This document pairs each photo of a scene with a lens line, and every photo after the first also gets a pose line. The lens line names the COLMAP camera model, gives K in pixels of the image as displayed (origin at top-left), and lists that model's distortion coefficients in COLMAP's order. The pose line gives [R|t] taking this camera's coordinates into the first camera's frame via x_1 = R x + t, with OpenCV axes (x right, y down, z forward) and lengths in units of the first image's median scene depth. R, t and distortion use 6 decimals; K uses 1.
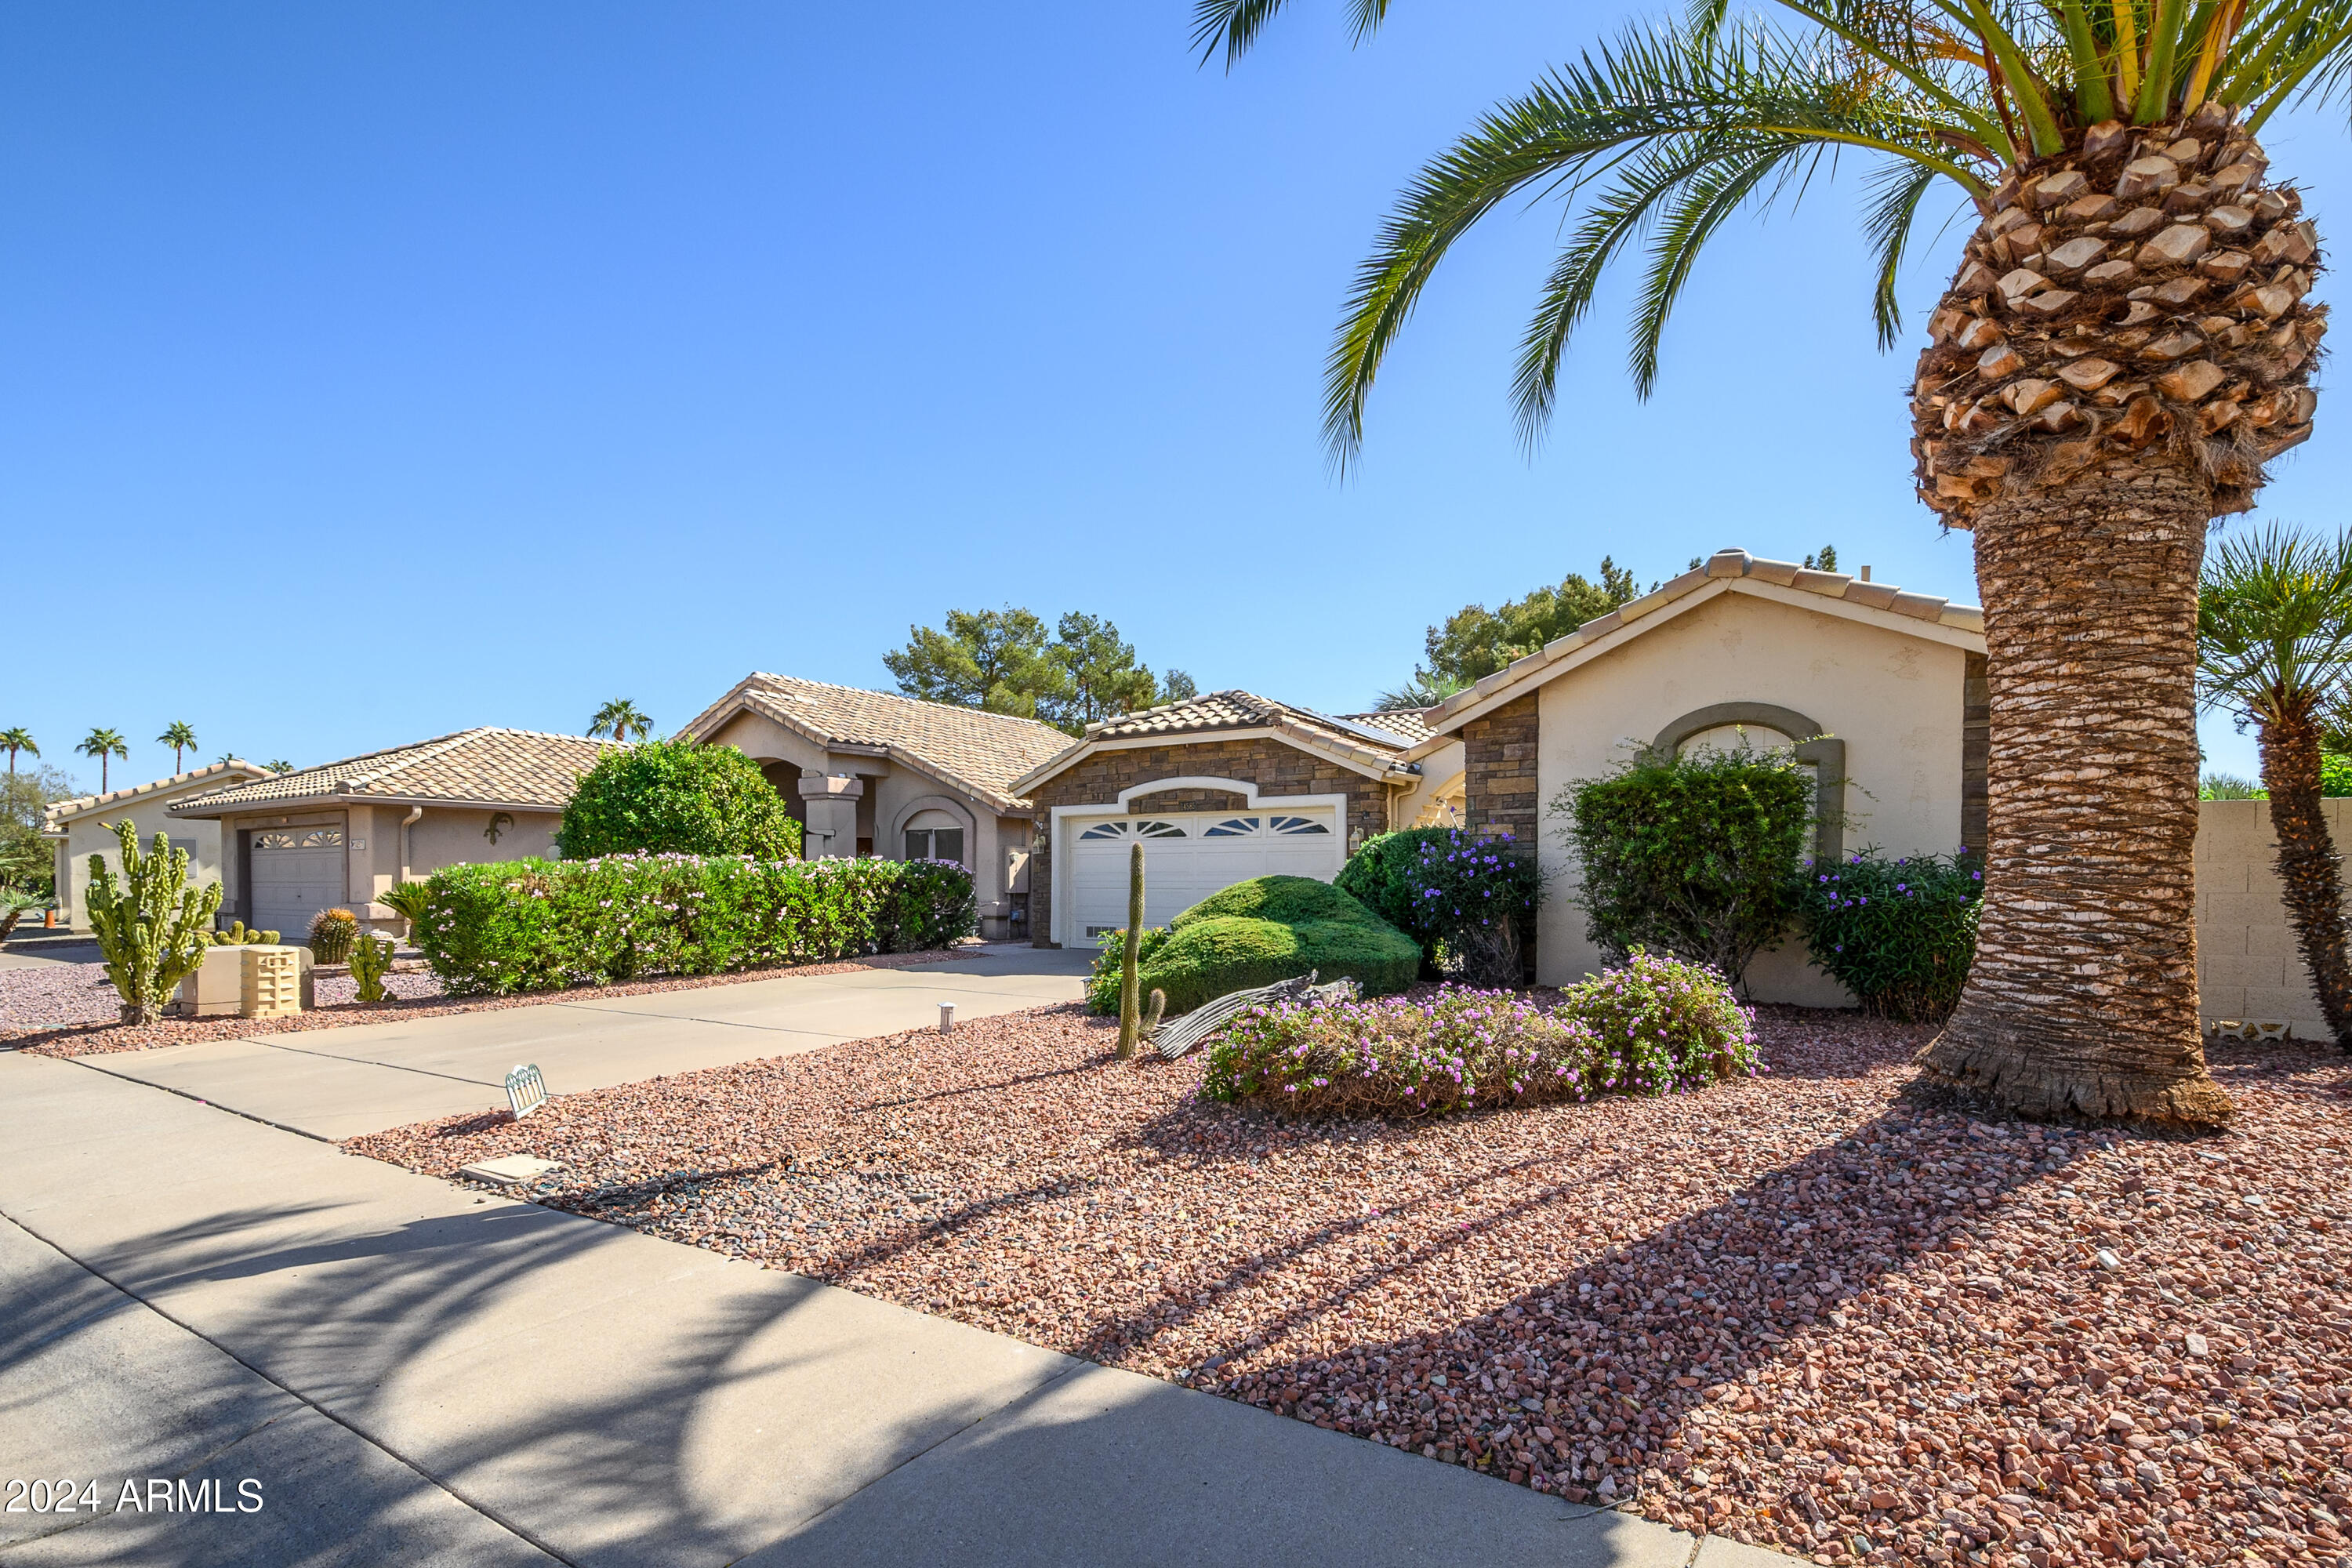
lens RADIAL K [[1101.7, 0, 1178.9], [0, 1101.7, 885.5], [0, 0, 1]] dist [0.002512, -0.000430]
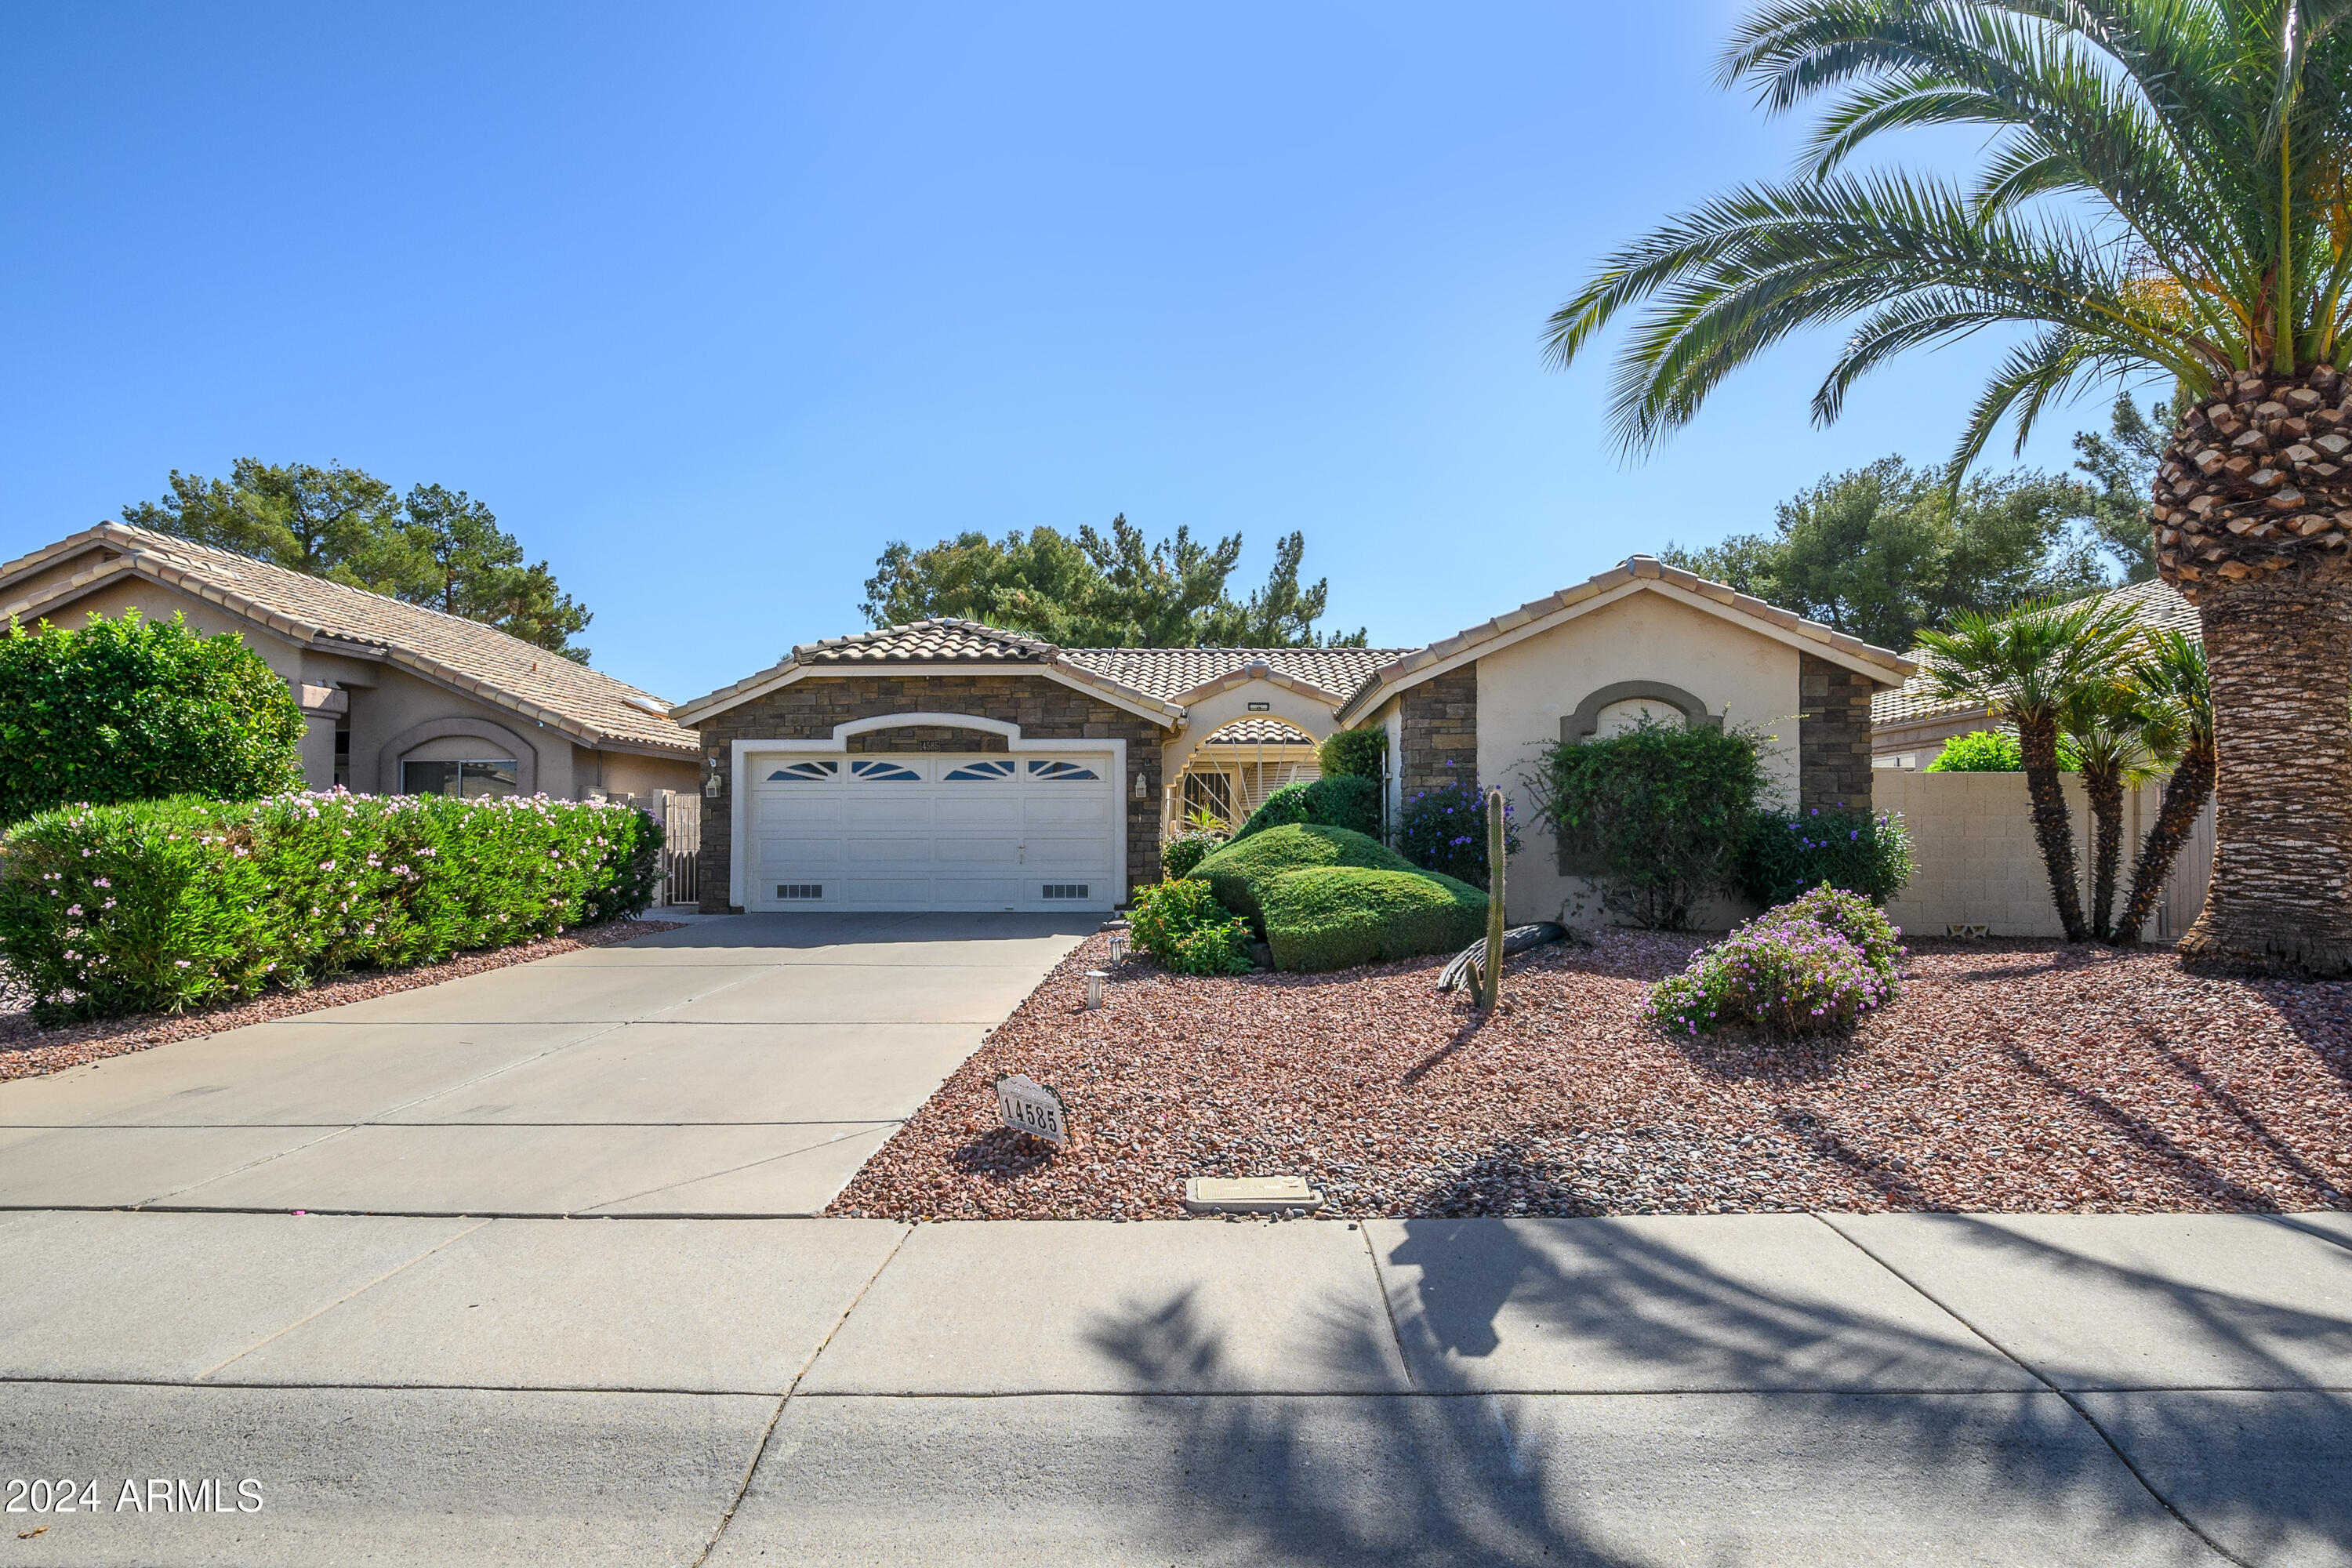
lens RADIAL K [[1188.6, 0, 1174.5], [0, 1188.6, 795.9], [0, 0, 1]] dist [0.003176, -0.008302]
pose [[0.855985, 0.012537, 0.516849, -0.416658], [0.004448, 0.999490, -0.031612, -0.000958], [-0.516982, 0.029359, 0.855493, 0.108516]]
